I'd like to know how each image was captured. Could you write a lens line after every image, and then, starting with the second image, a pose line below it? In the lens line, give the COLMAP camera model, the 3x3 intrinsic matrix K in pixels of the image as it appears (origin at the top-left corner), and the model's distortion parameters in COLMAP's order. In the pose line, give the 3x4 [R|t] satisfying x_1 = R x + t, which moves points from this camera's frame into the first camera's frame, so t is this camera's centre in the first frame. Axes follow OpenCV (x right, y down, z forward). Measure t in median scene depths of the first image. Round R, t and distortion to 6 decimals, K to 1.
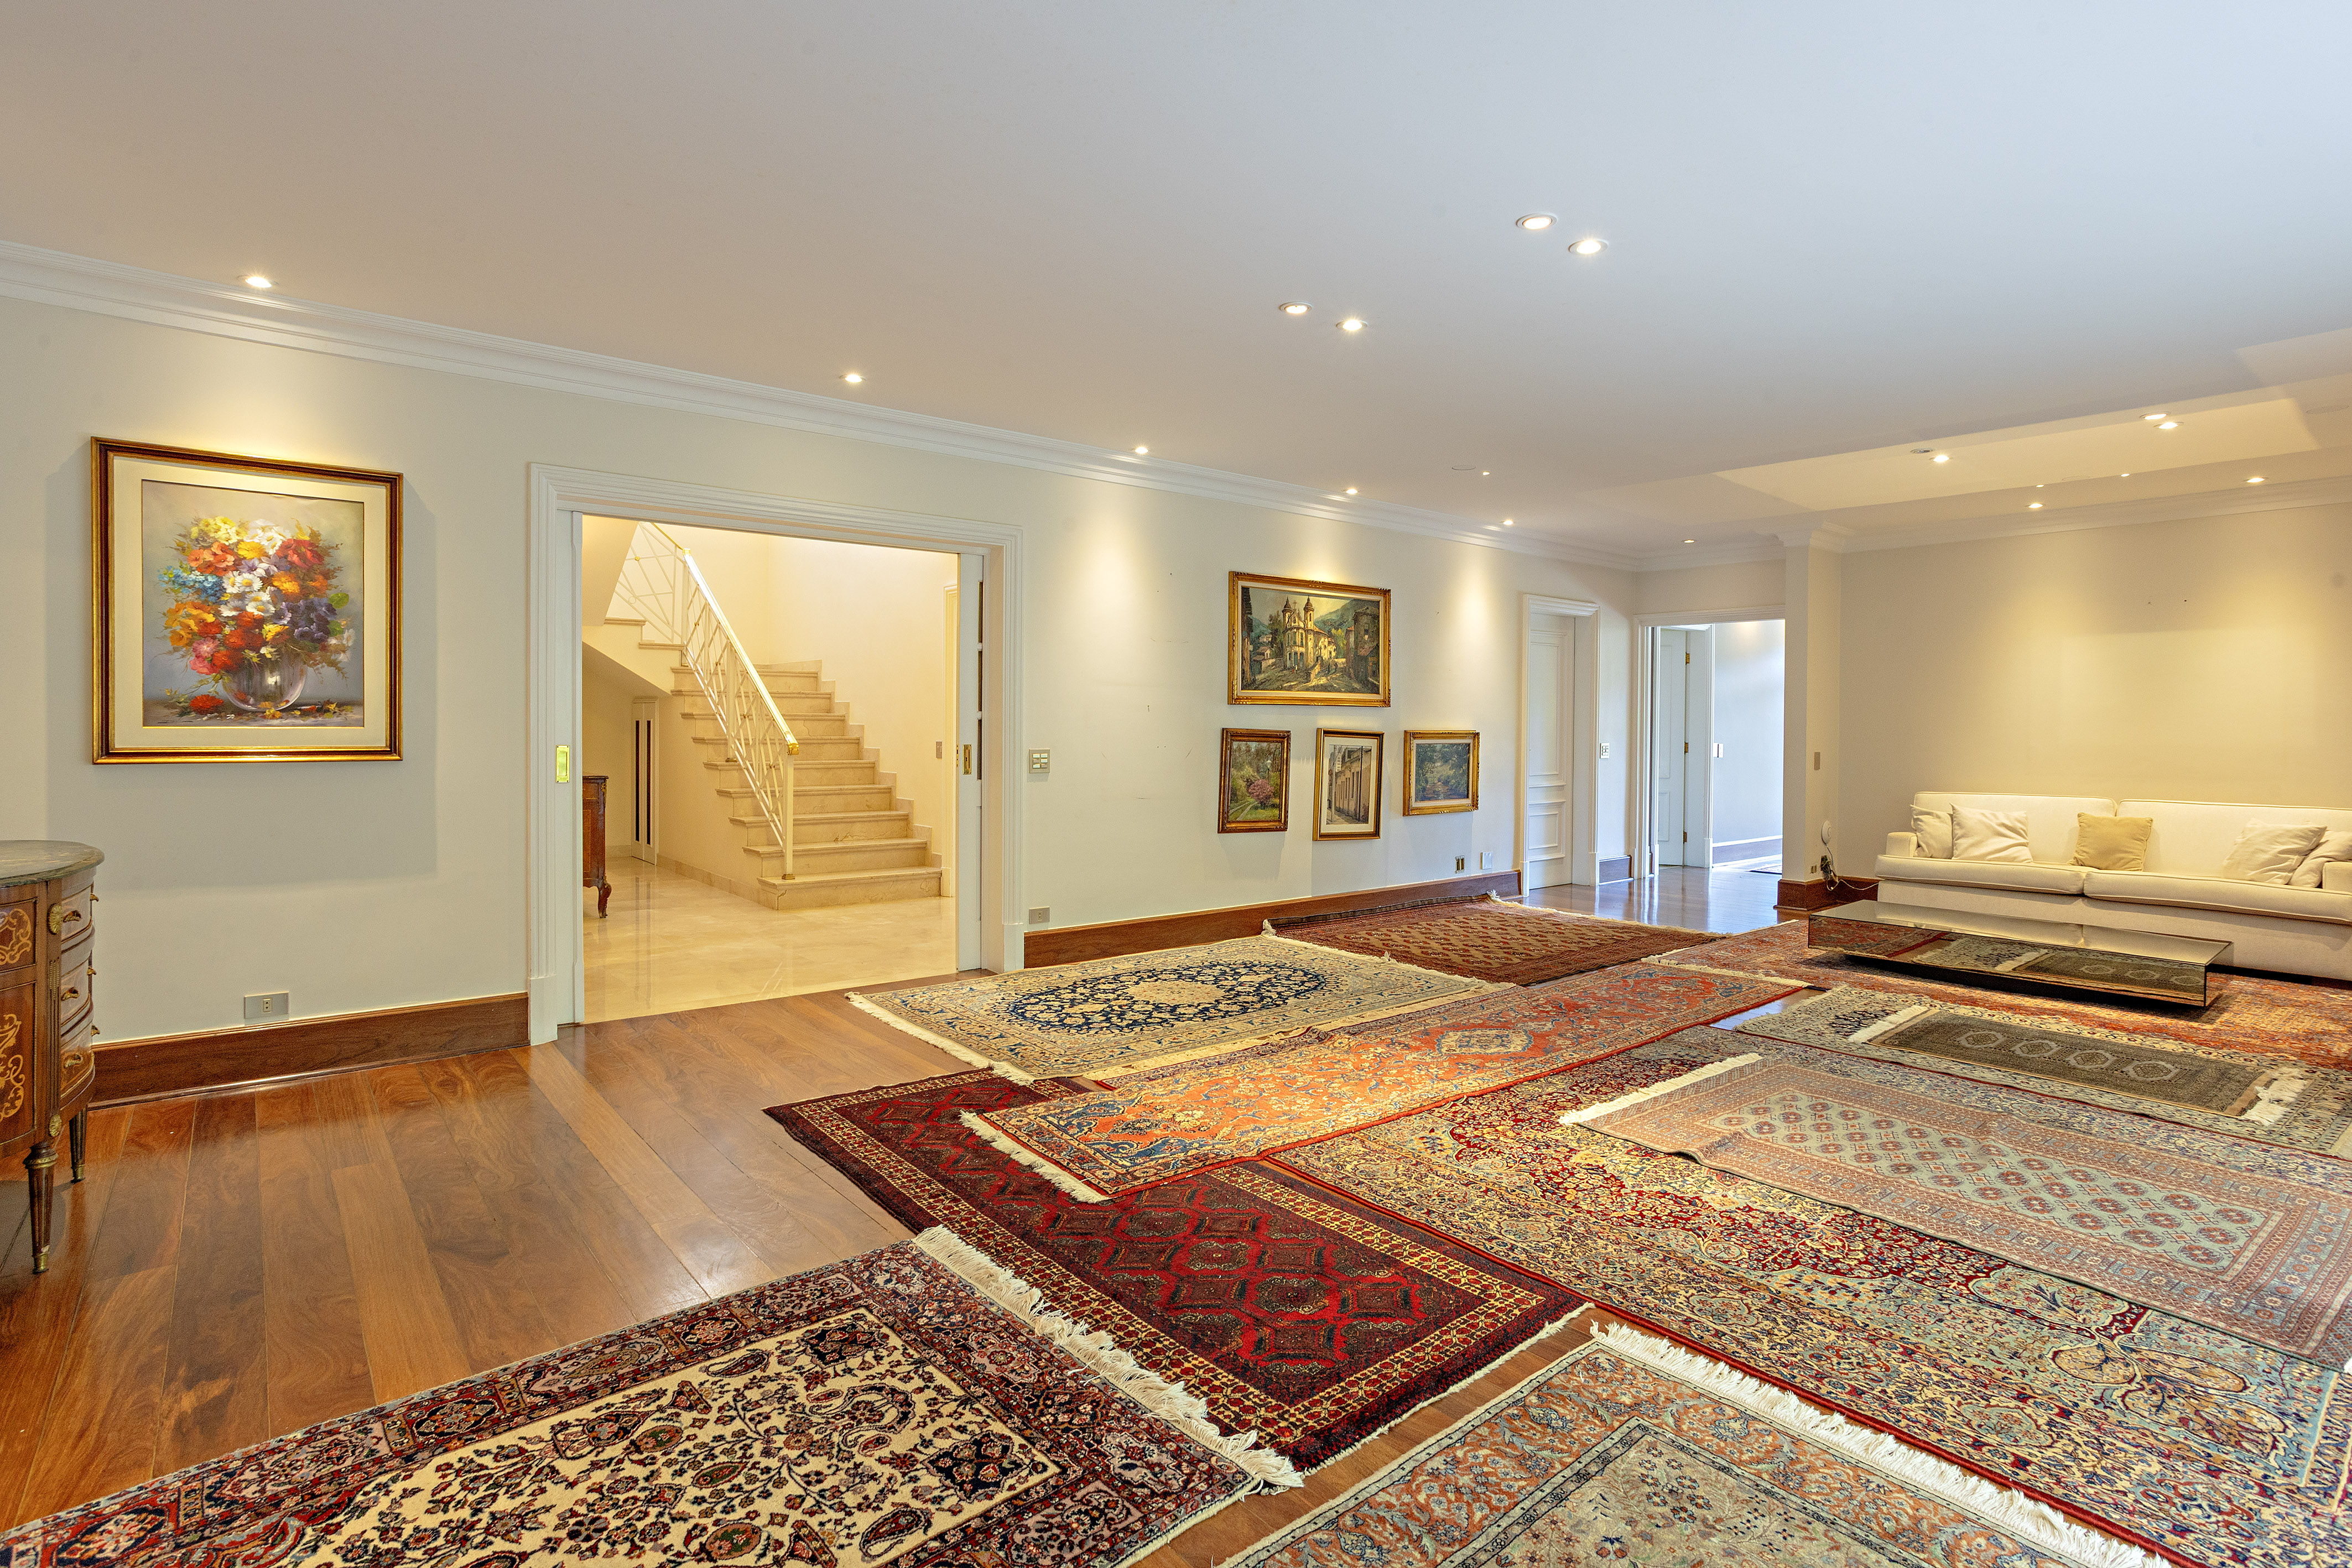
lens RADIAL K [[1204.8, 0, 1162.4], [0, 1204.8, 732.5], [0, 0, 1]] dist [-0.060086, 0.037523]
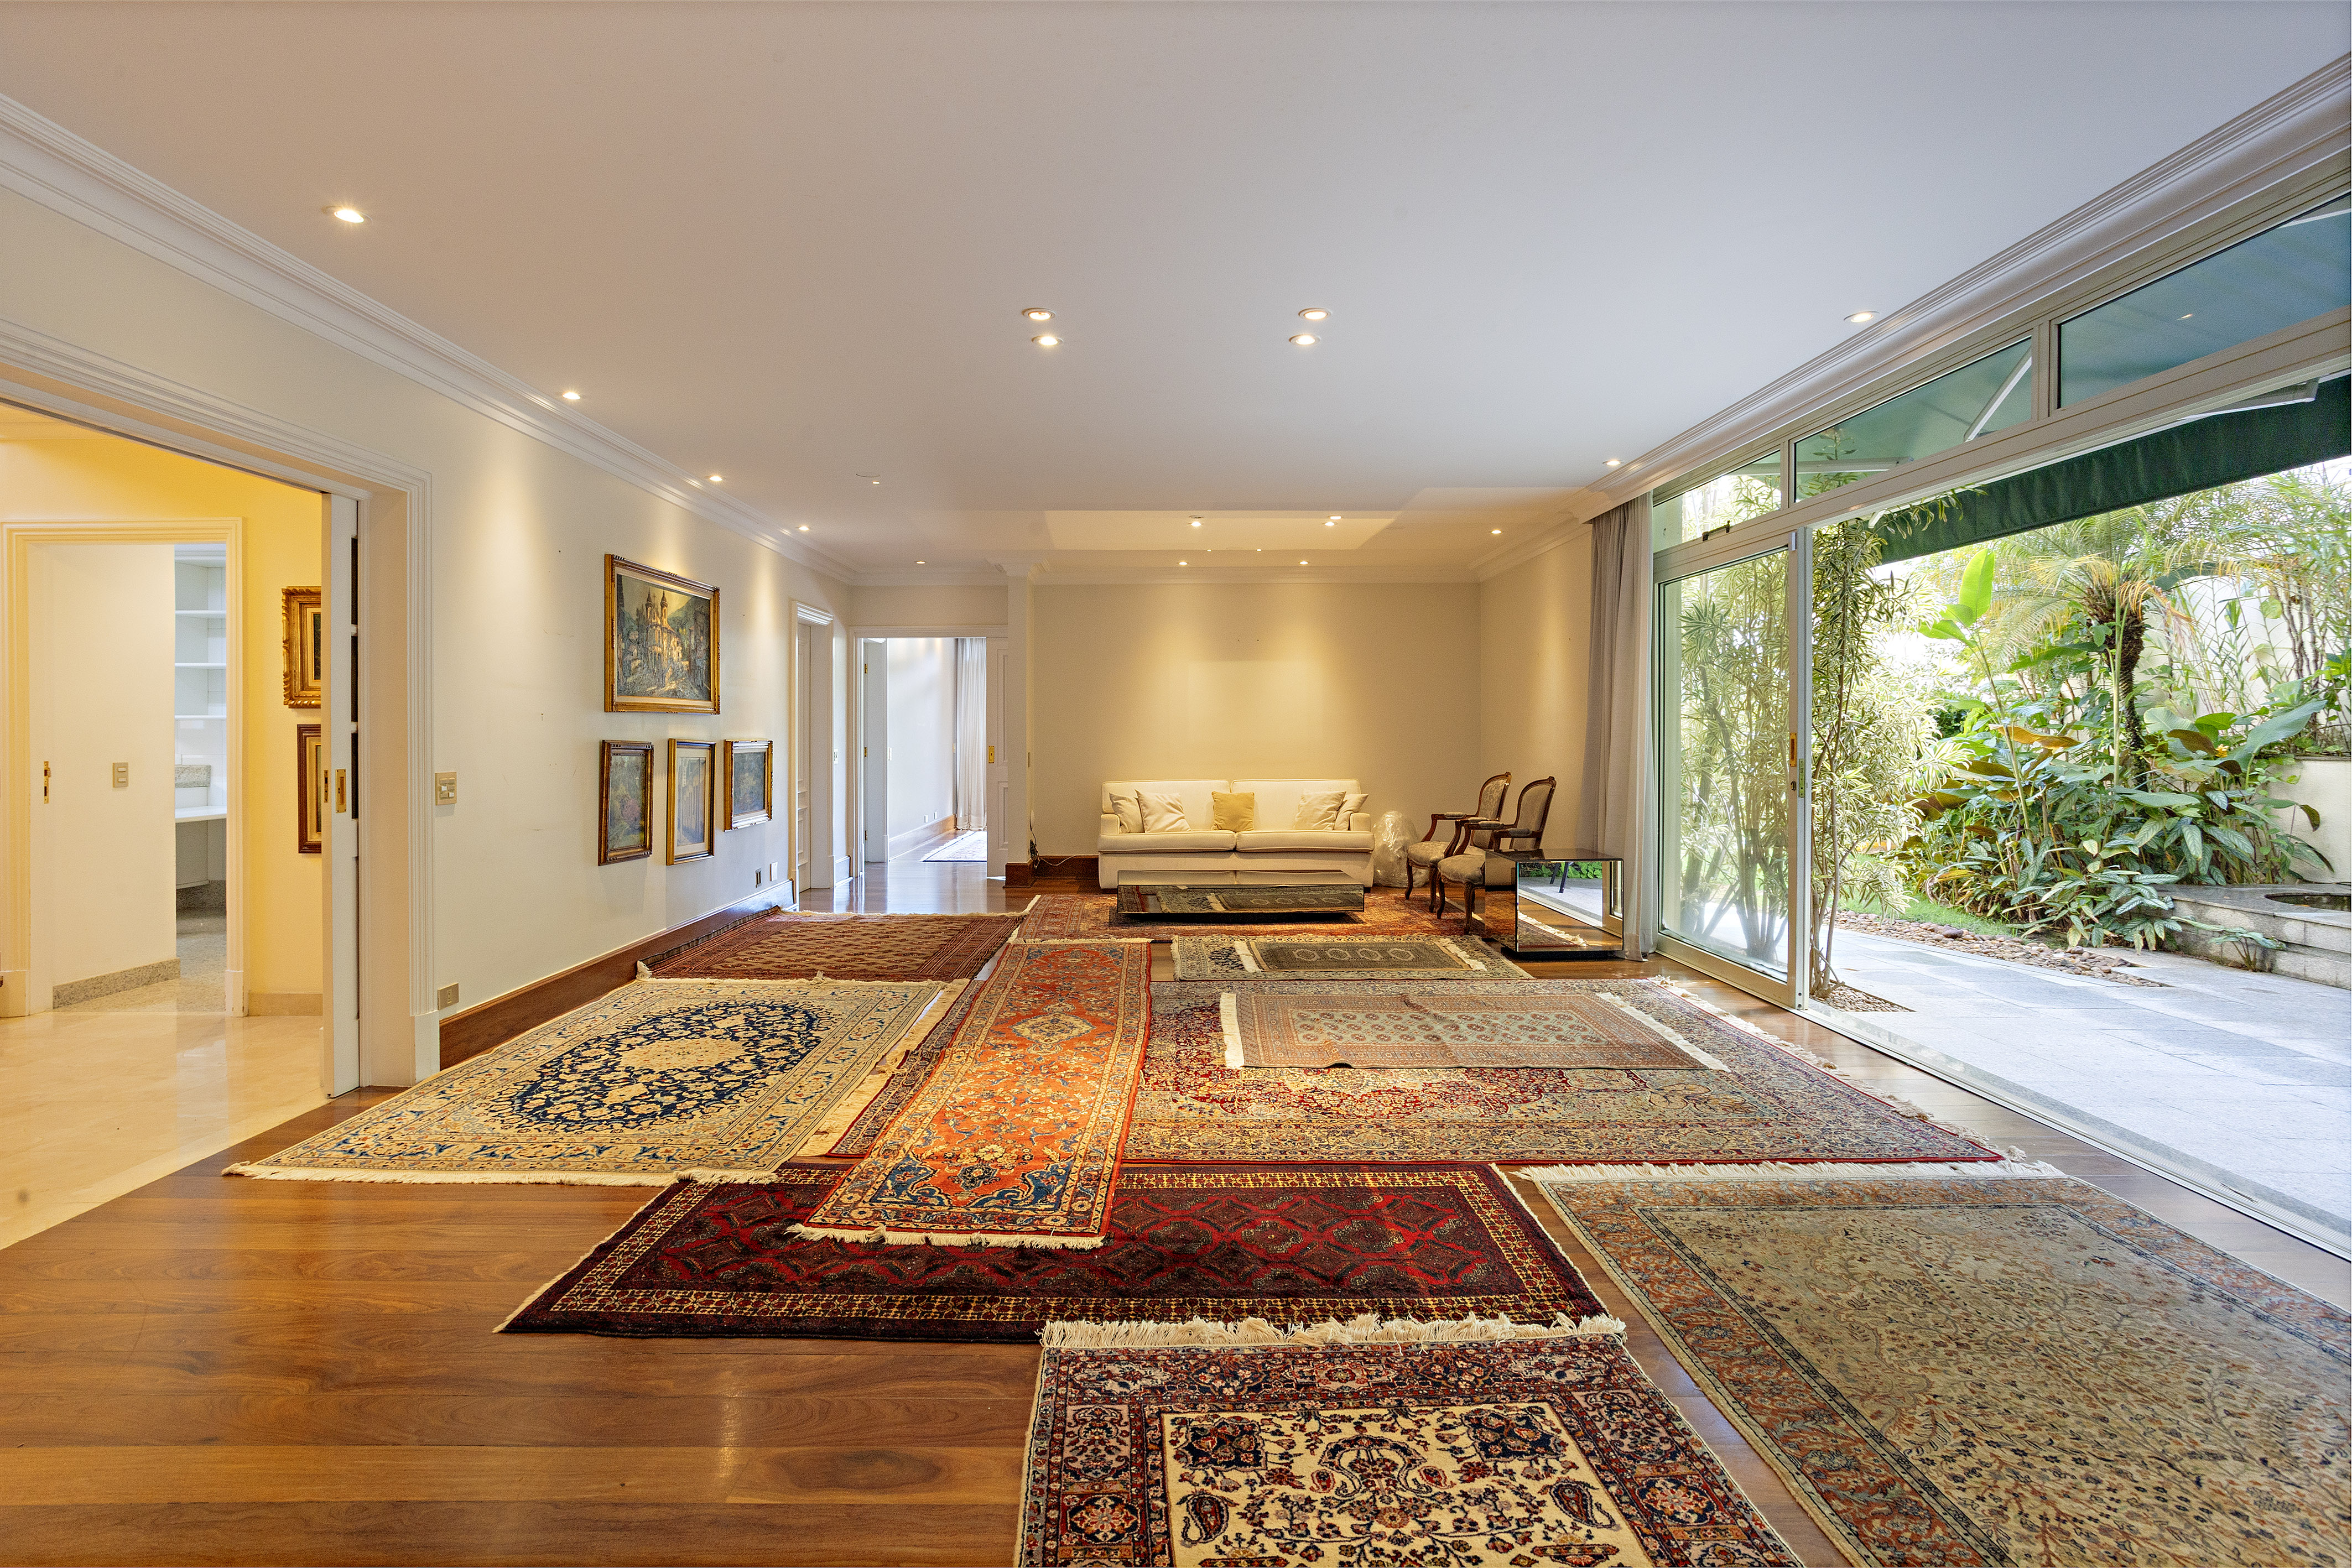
lens RADIAL K [[1204.8, 0, 1162.4], [0, 1204.8, 732.5], [0, 0, 1]] dist [-0.060086, 0.037523]
pose [[0.616897, -0.011676, 0.786957, -0.686858], [0.015858, 0.999871, 0.002404, -0.009080], [-0.786884, 0.010996, 0.617003, 0.344647]]
